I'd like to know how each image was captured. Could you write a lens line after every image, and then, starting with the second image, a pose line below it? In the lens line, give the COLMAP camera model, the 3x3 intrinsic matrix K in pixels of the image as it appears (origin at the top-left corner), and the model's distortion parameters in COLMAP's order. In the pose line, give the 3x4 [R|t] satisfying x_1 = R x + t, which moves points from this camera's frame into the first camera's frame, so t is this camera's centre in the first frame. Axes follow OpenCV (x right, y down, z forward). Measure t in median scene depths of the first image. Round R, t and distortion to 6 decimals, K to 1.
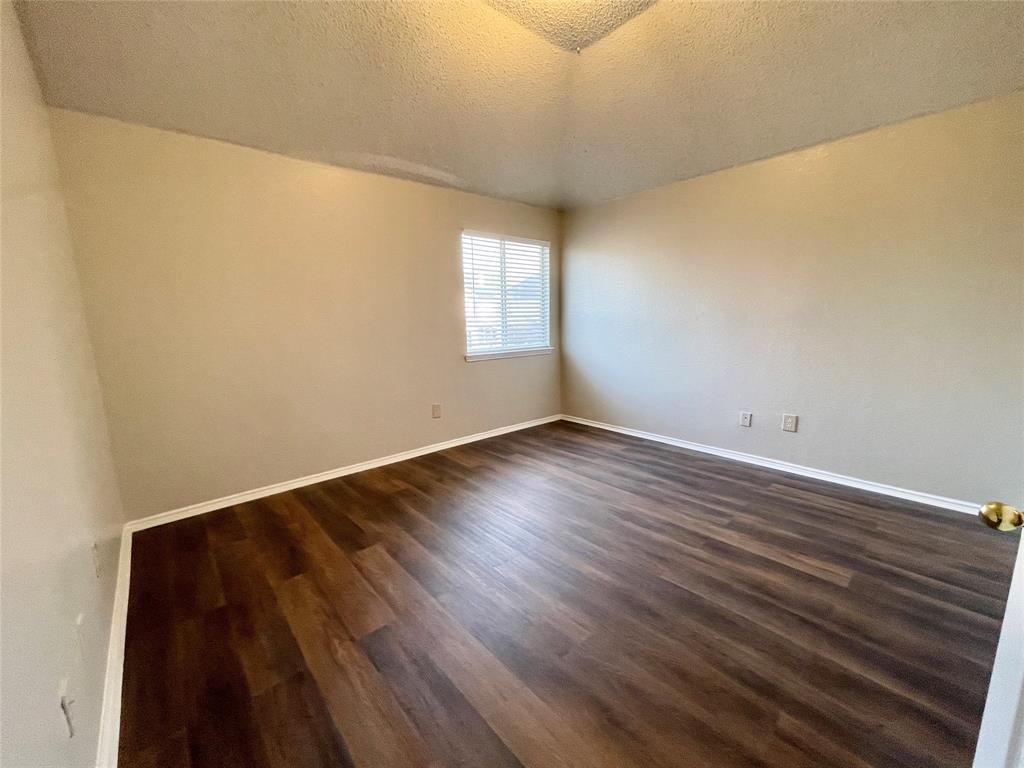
lens RADIAL K [[413.1, 0, 508.5], [0, 413.1, 384.1], [0, 0, 1]] dist [-0.002170, -0.000299]
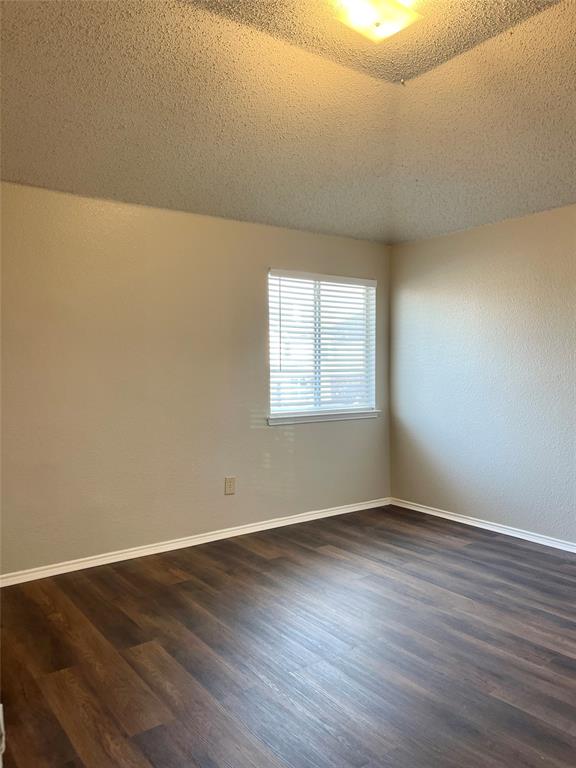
lens RADIAL K [[580.7, 0, 288.4], [0, 580.7, 384.8], [0, 0, 1]] dist [0.050398, -0.063593]
pose [[0.996742, 0.019651, -0.078221, 0.032302], [-0.029127, 0.992114, -0.121911, 0.005654], [0.075208, 0.123792, 0.989454, -0.182659]]
